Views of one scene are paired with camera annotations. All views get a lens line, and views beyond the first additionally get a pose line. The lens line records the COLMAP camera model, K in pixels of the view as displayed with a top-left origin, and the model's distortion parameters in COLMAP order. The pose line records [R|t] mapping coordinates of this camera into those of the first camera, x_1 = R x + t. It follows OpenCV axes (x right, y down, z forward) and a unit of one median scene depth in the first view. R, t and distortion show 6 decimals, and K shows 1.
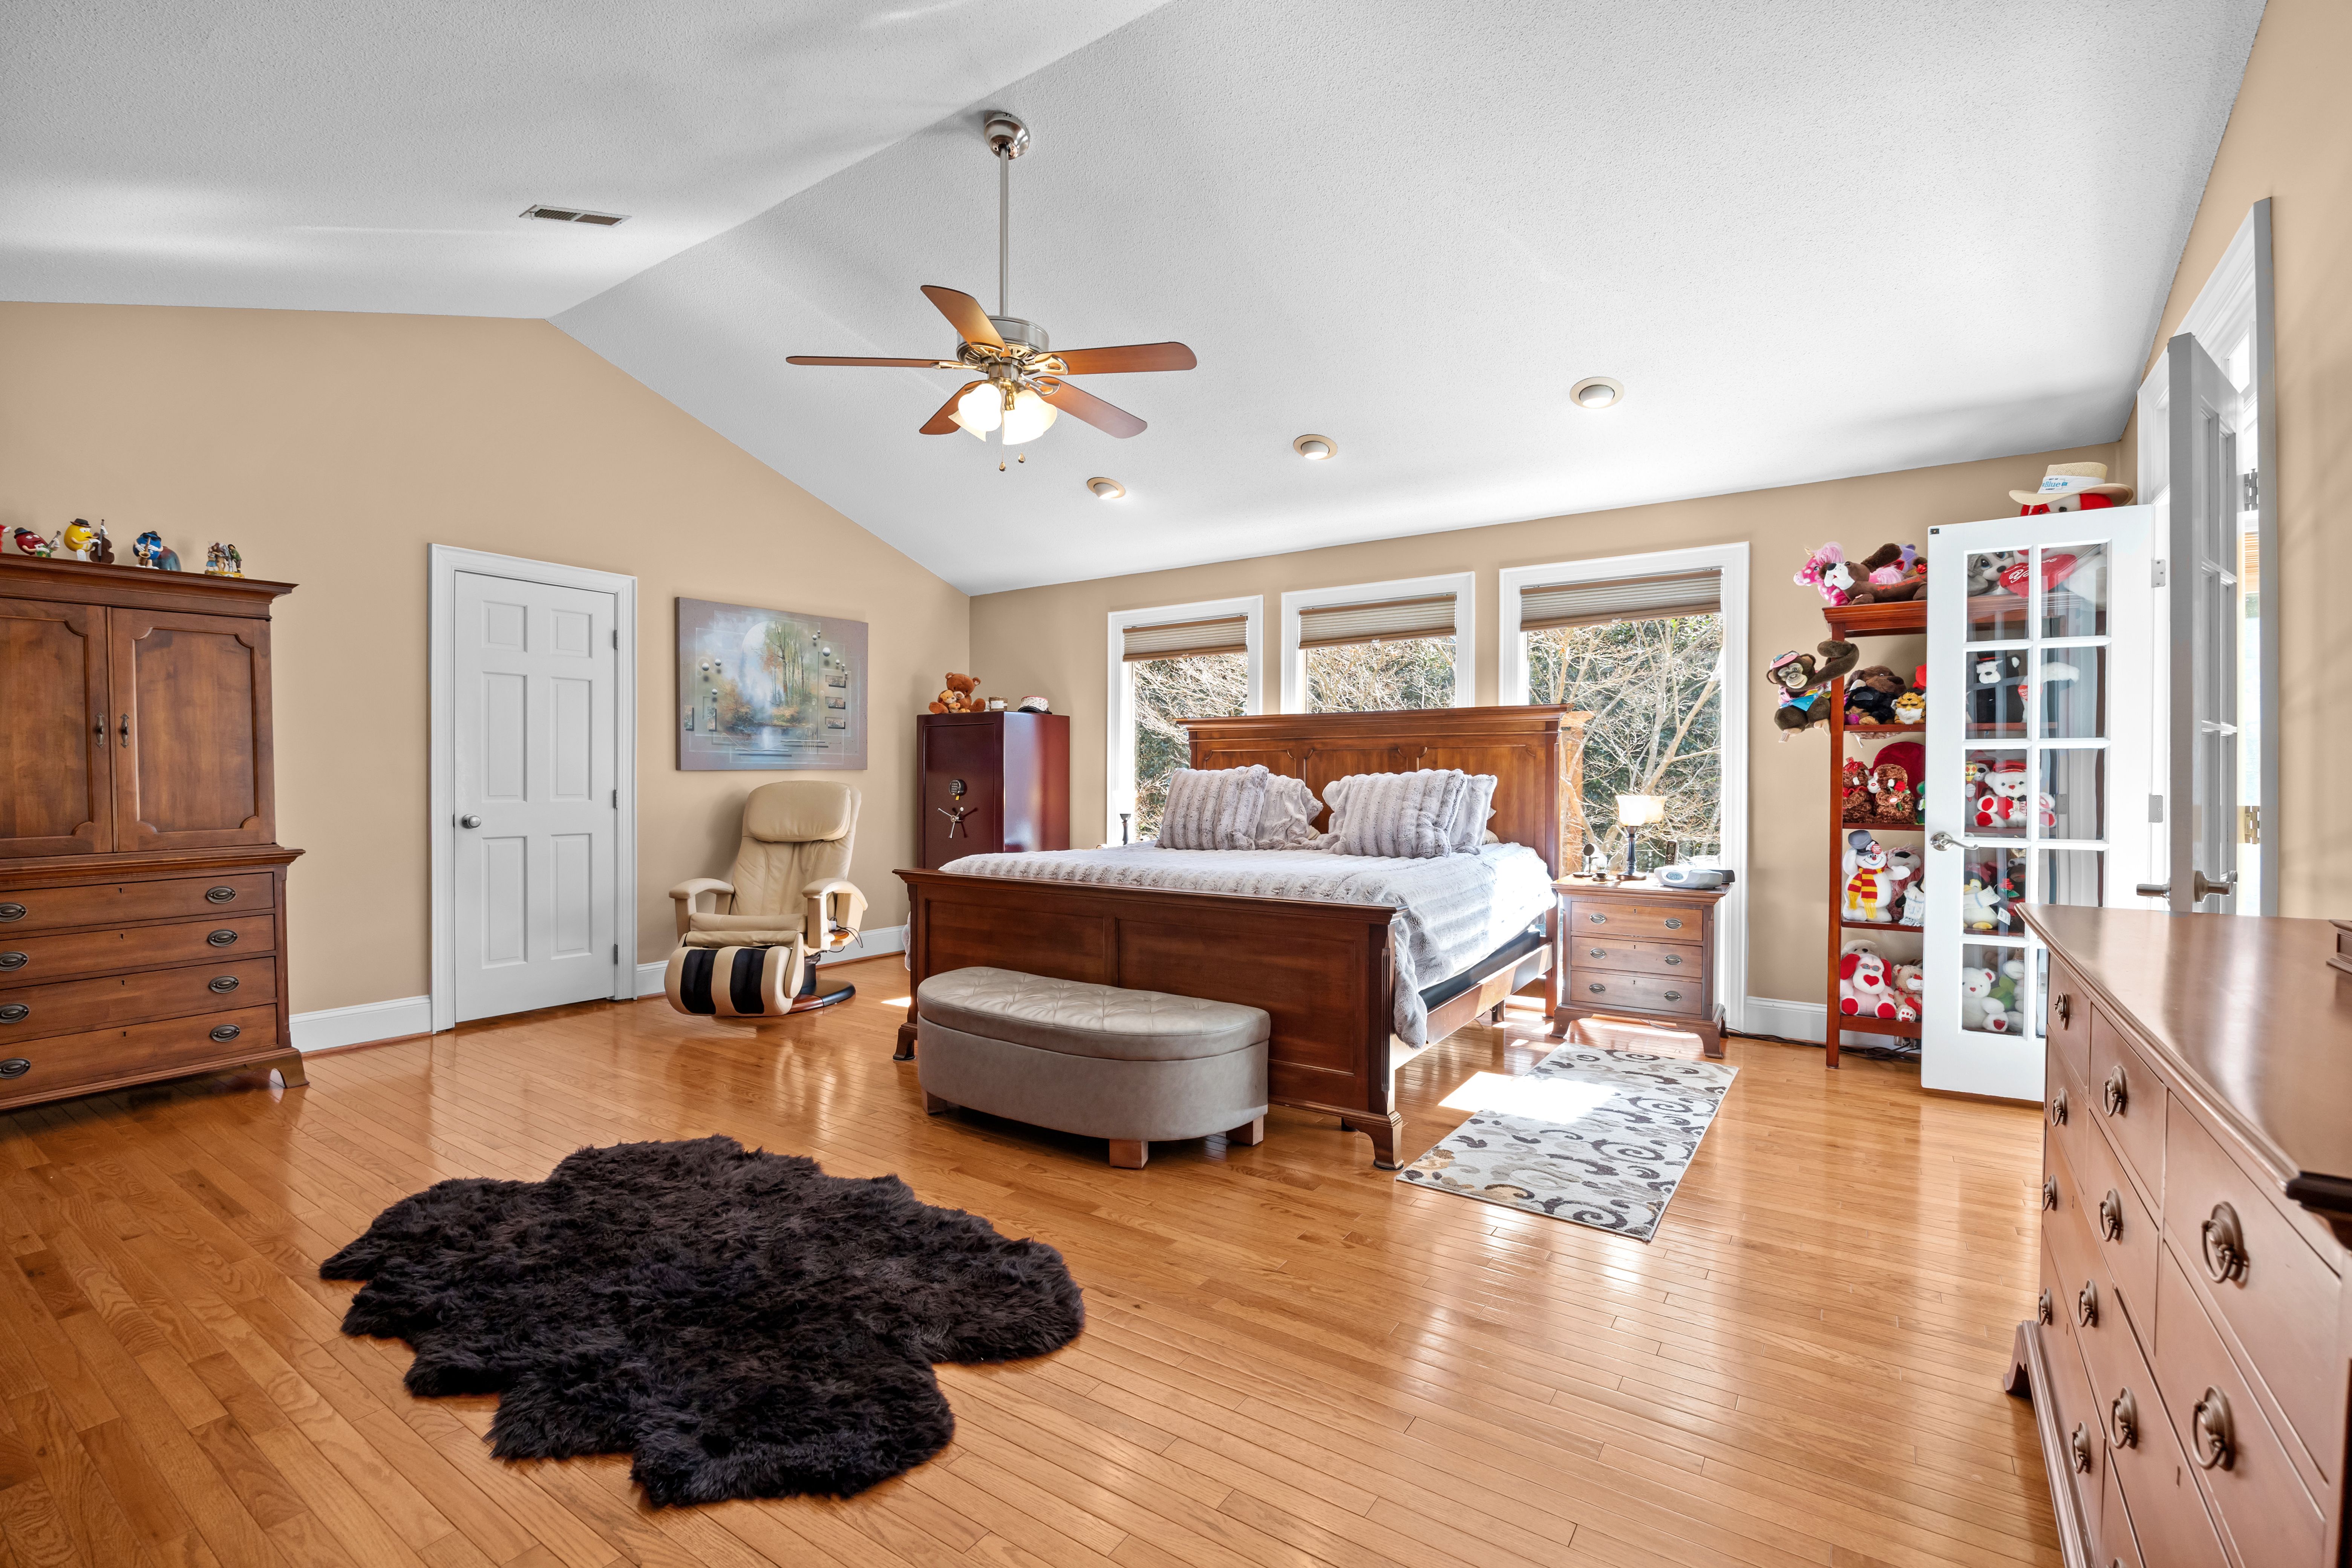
lens RADIAL K [[1039.1, 0, 1171.2], [0, 1039.1, 784.8], [0, 0, 1]] dist [-0.017527, 0.001846]
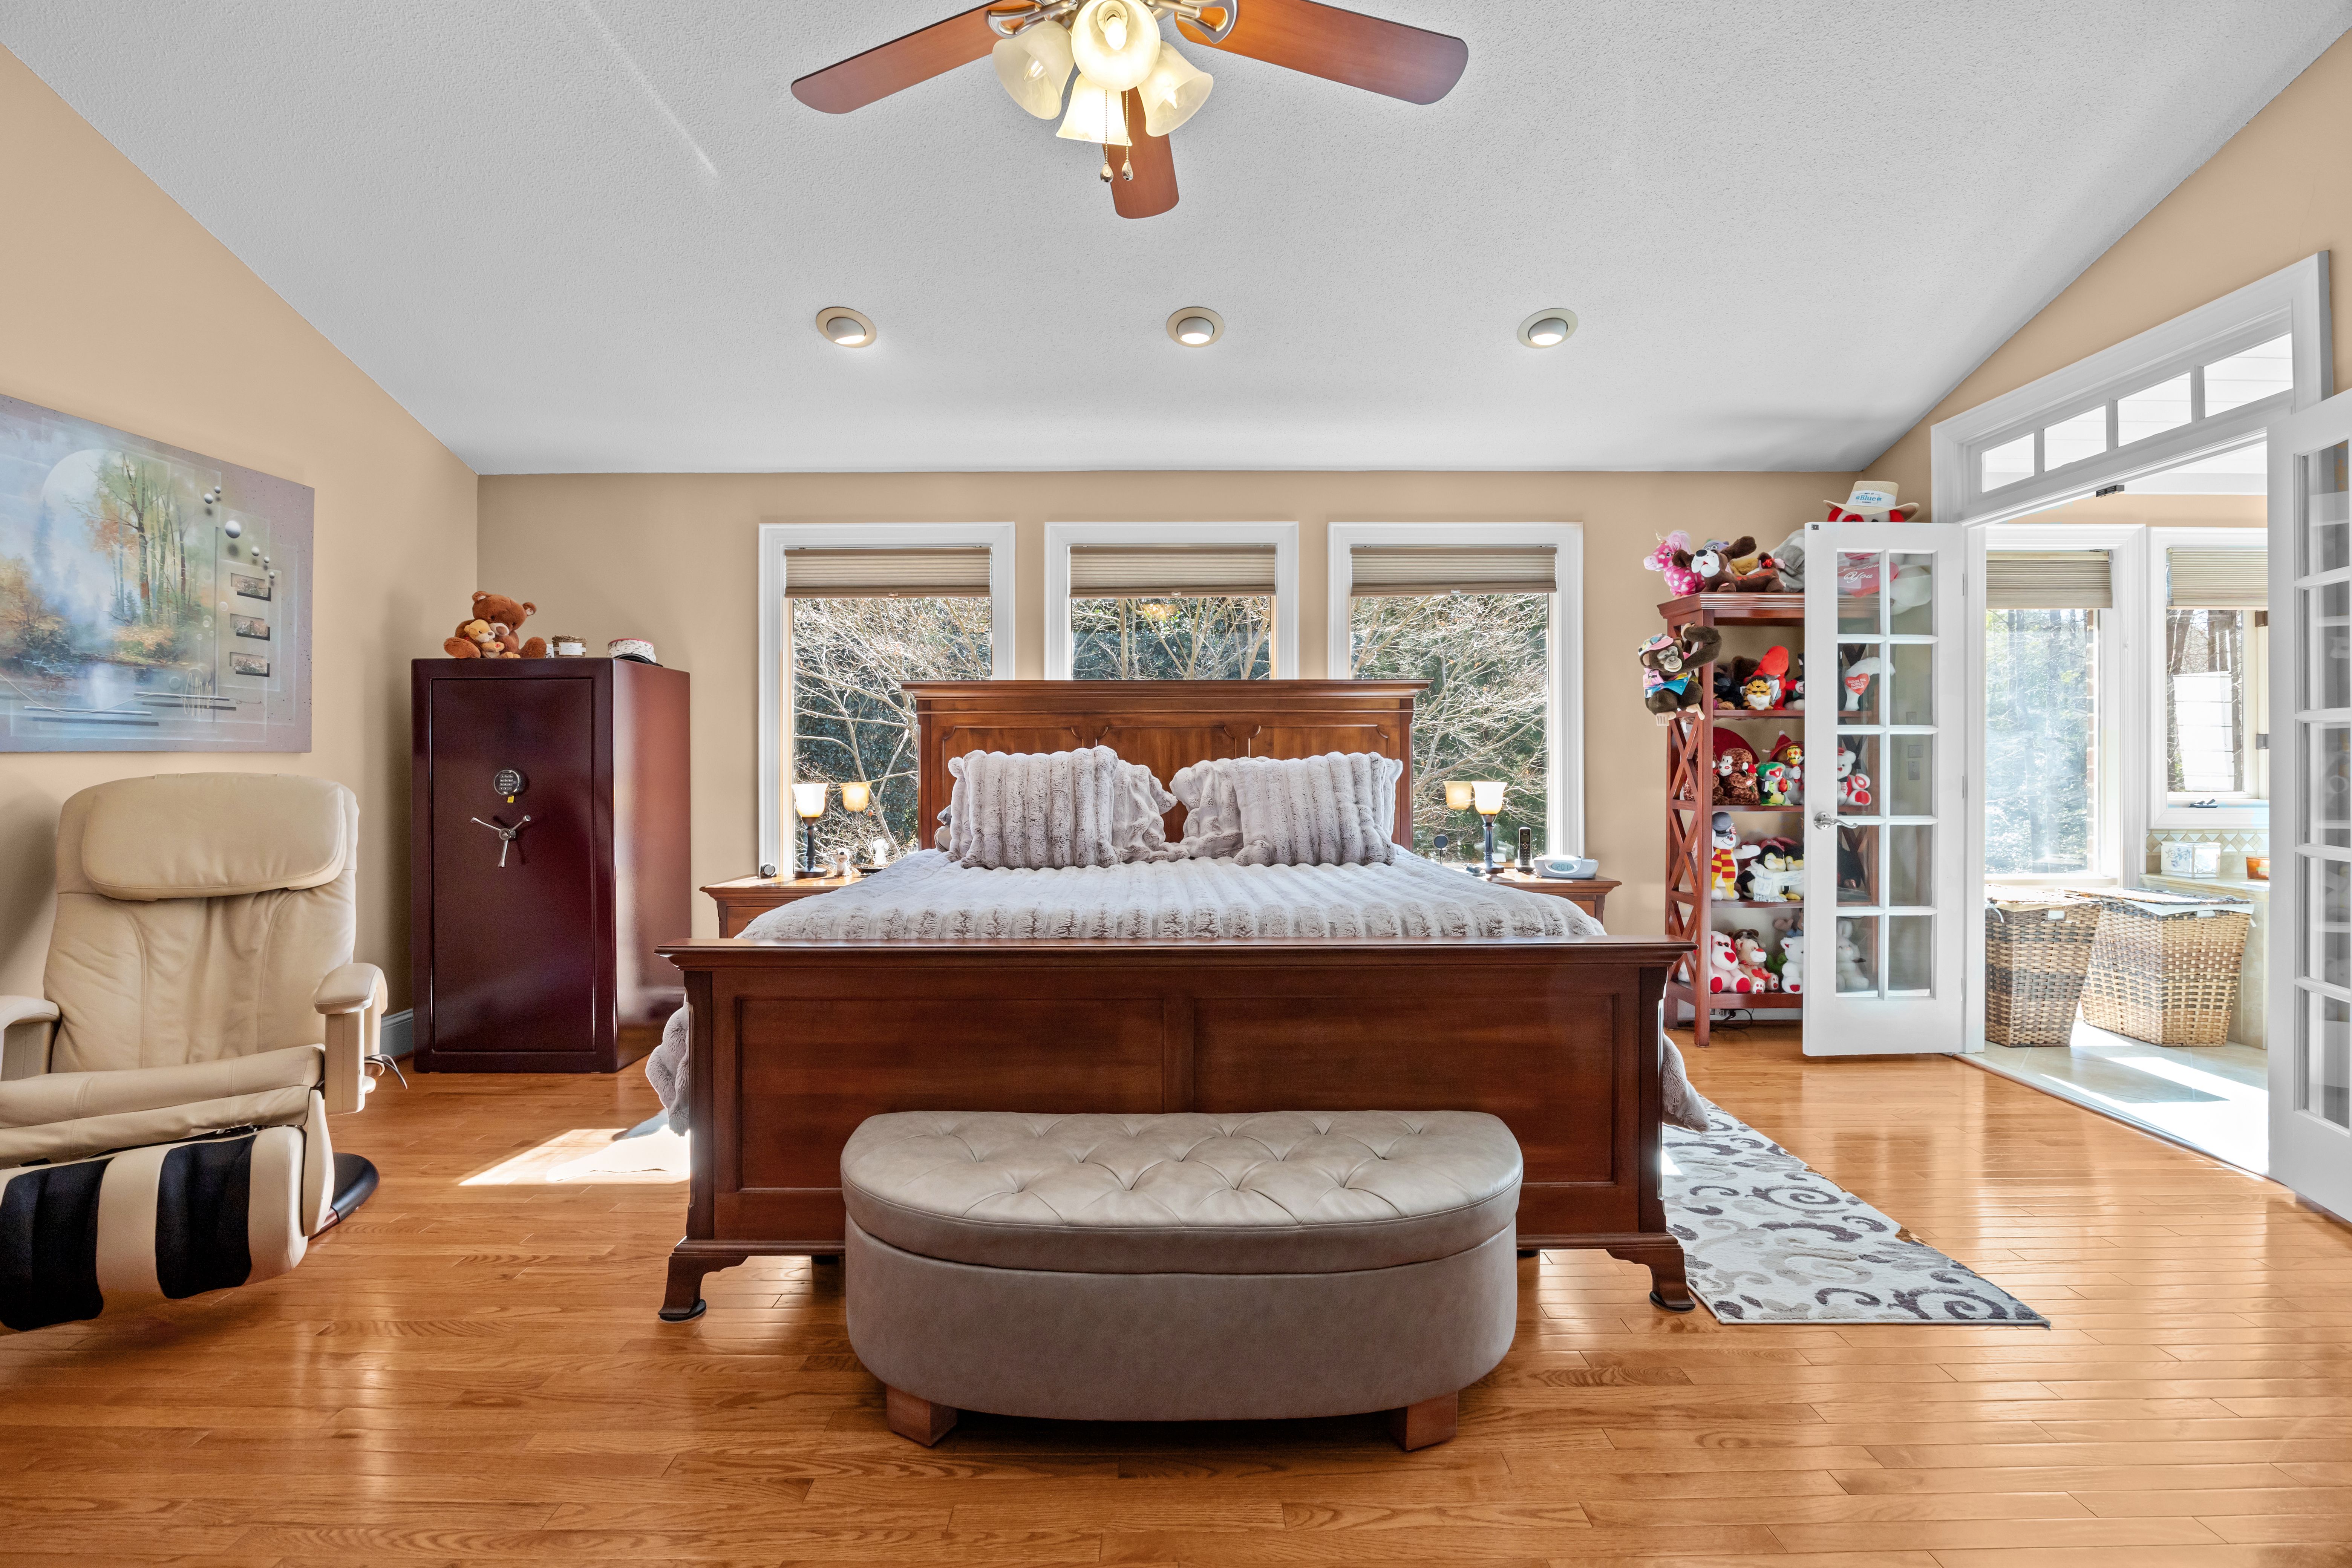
lens RADIAL K [[1039.1, 0, 1178.8], [0, 1039.1, 768.3], [0, 0, 1]] dist [-0.017527, 0.001846]
pose [[0.822029, -0.007032, 0.569402, -0.309025], [0.007565, 0.999970, 0.001429, -0.004427], [-0.569395, 0.003133, 0.822058, 0.391095]]
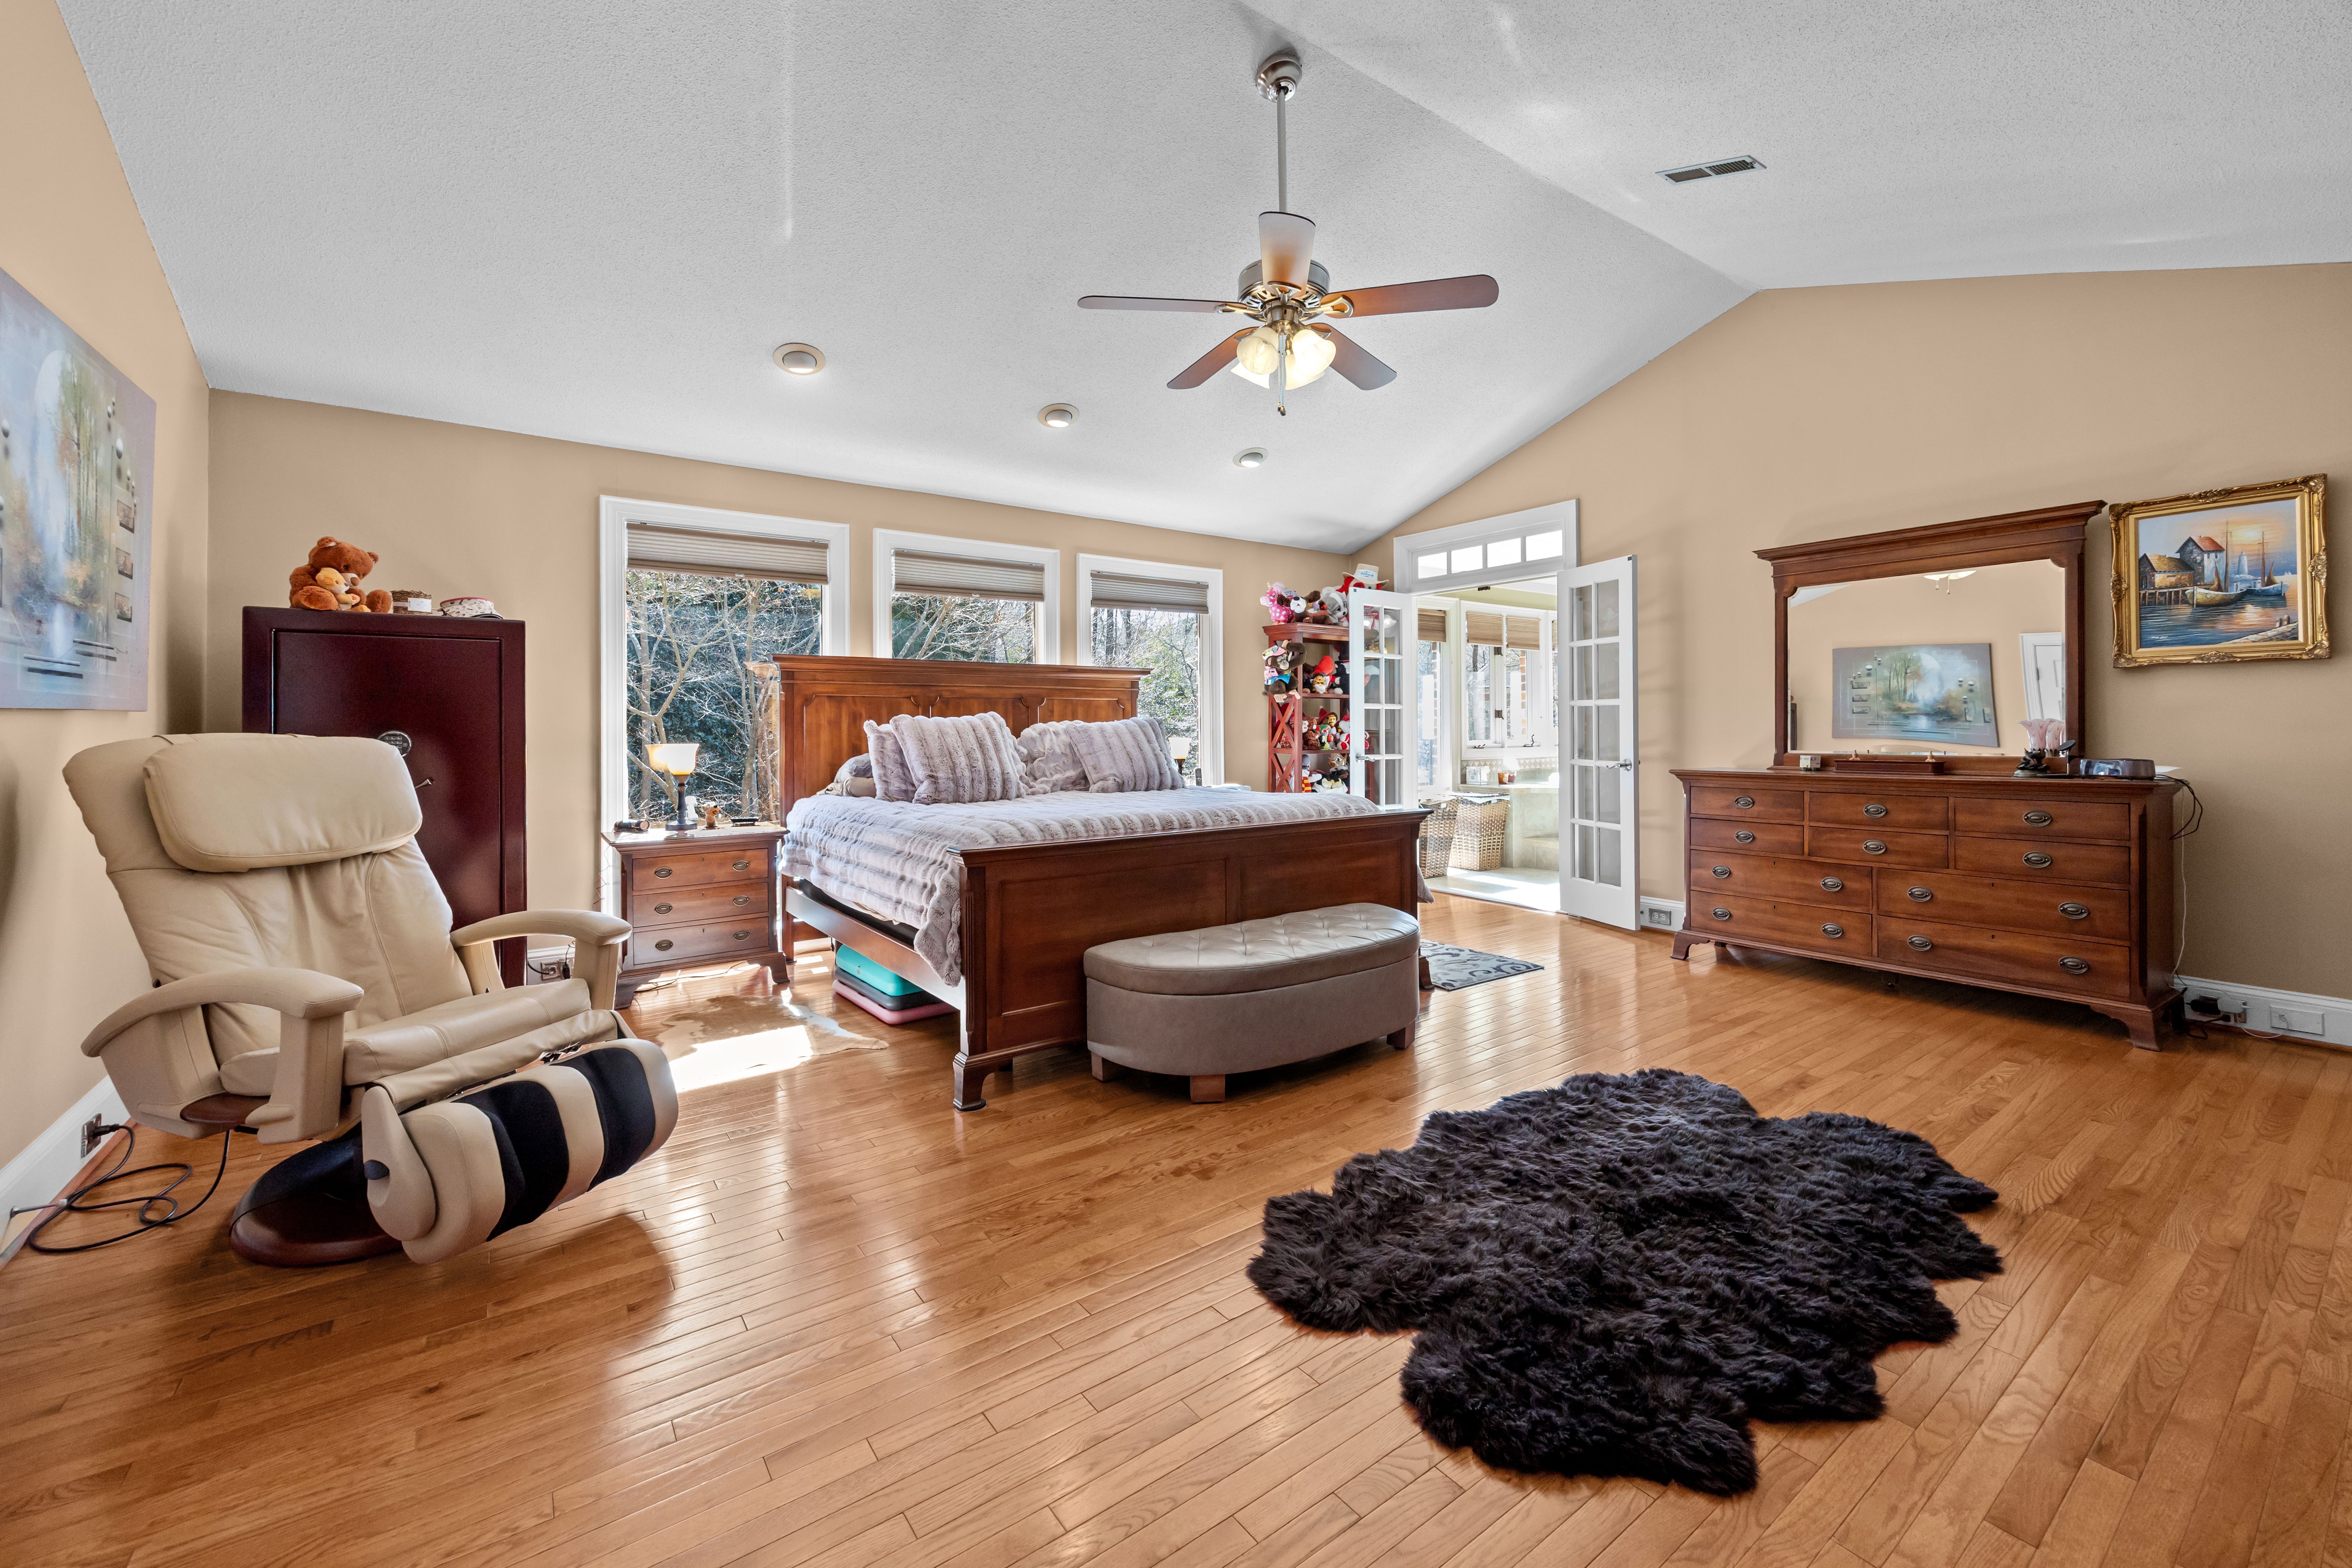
lens RADIAL K [[951.8, 0, 1187.3], [0, 951.8, 725.5], [0, 0, 1]] dist [0.013115, -0.000821]
pose [[0.328585, -0.002383, 0.944472, -0.759772], [0.010536, 0.999944, -0.001143, -0.003516], [-0.944416, 0.010327, 0.328591, 0.563192]]
